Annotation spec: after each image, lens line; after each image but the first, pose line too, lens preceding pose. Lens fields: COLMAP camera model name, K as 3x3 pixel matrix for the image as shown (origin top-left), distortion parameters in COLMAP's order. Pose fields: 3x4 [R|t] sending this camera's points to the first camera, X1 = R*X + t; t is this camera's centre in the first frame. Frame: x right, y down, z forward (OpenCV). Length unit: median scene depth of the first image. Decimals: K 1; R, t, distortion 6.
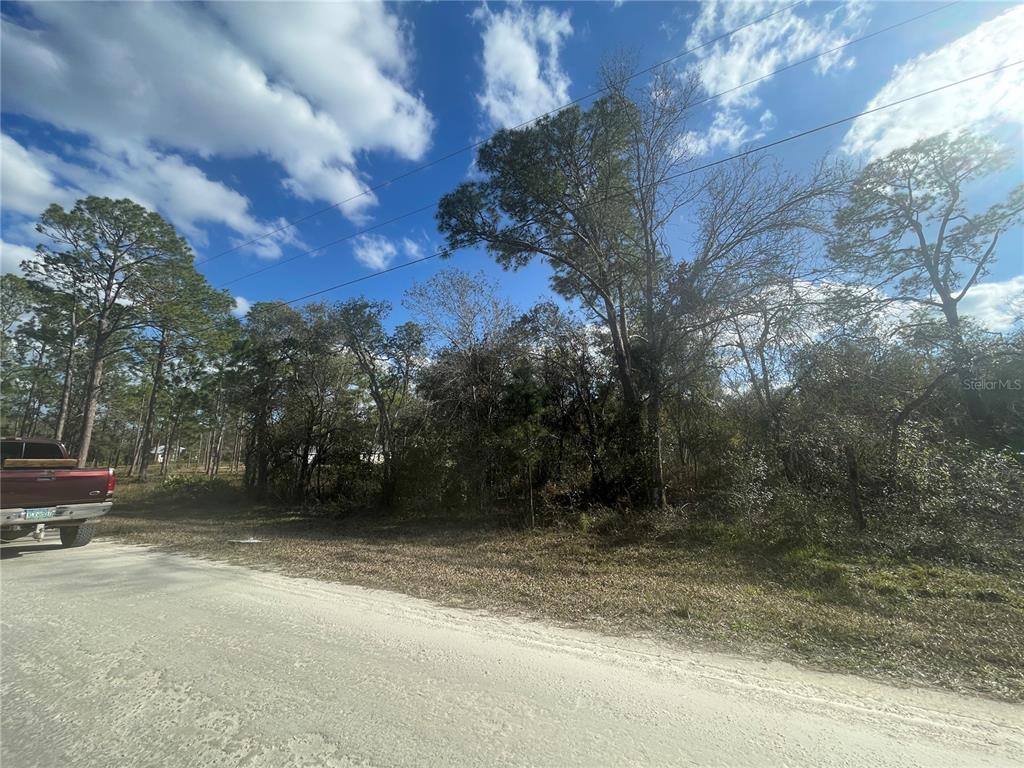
lens RADIAL K [[413.7, 0, 511.0], [0, 413.7, 384.4], [0, 0, 1]] dist [0.000908, -0.000159]
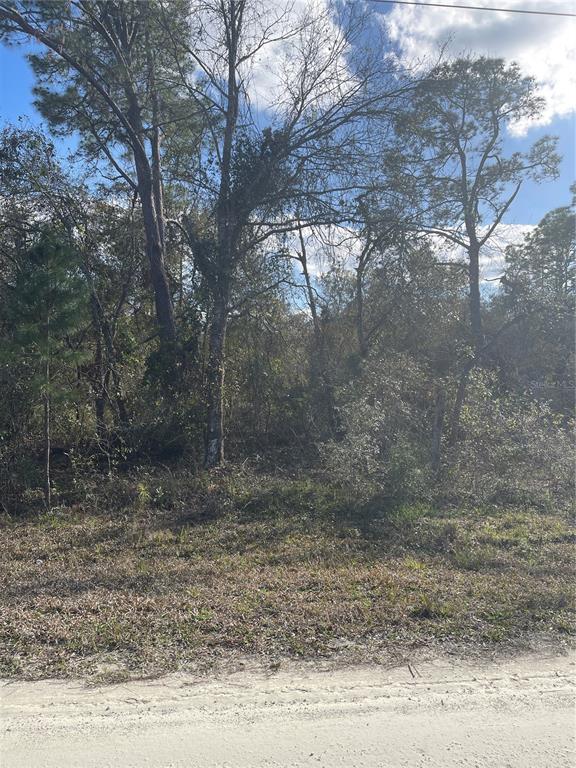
lens RADIAL K [[582.0, 0, 288.0], [0, 582.0, 384.0], [0, 0, 1]] dist [0.080491, -0.104860]
pose [[0.821029, 0.030133, 0.570091, -0.119175], [-0.123108, 0.984456, 0.125262, 0.006150], [-0.557455, -0.173026, 0.811976, 0.087101]]
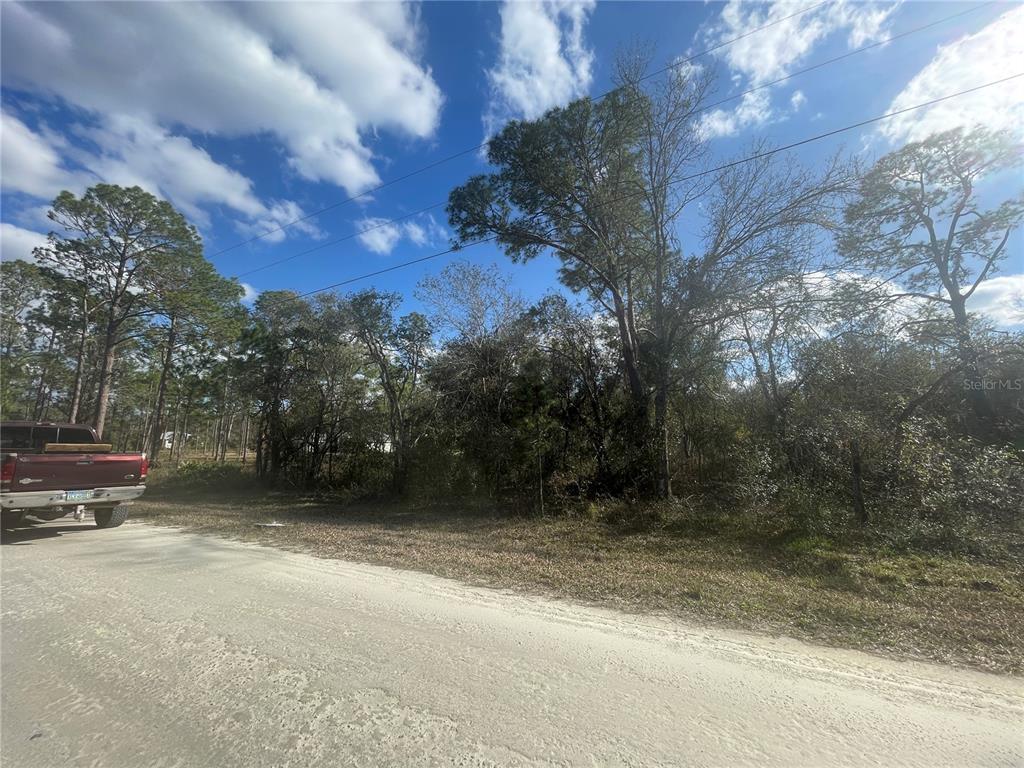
lens RADIAL K [[413.7, 0, 511.0], [0, 413.7, 384.4], [0, 0, 1]] dist [0.000908, -0.000159]
pose [[0.999912, 0.011548, -0.006540, -0.016631], [-0.011397, 0.999678, 0.022673, -0.003088], [0.006799, -0.022596, 0.999722, -0.017150]]
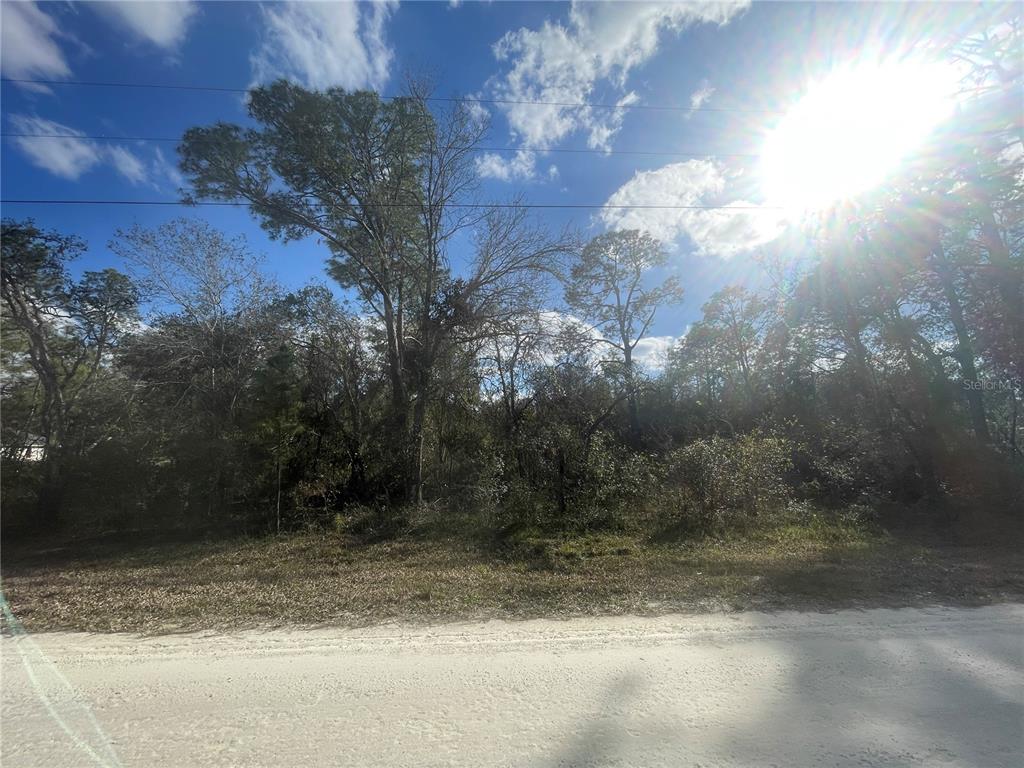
lens RADIAL K [[413.7, 0, 511.0], [0, 413.7, 384.4], [0, 0, 1]] dist [0.000908, -0.000159]
pose [[0.851180, 0.096658, 0.515897, -0.006938], [-0.099554, 0.994786, -0.022128, -0.005356], [-0.515346, -0.032525, 0.856365, -0.018901]]
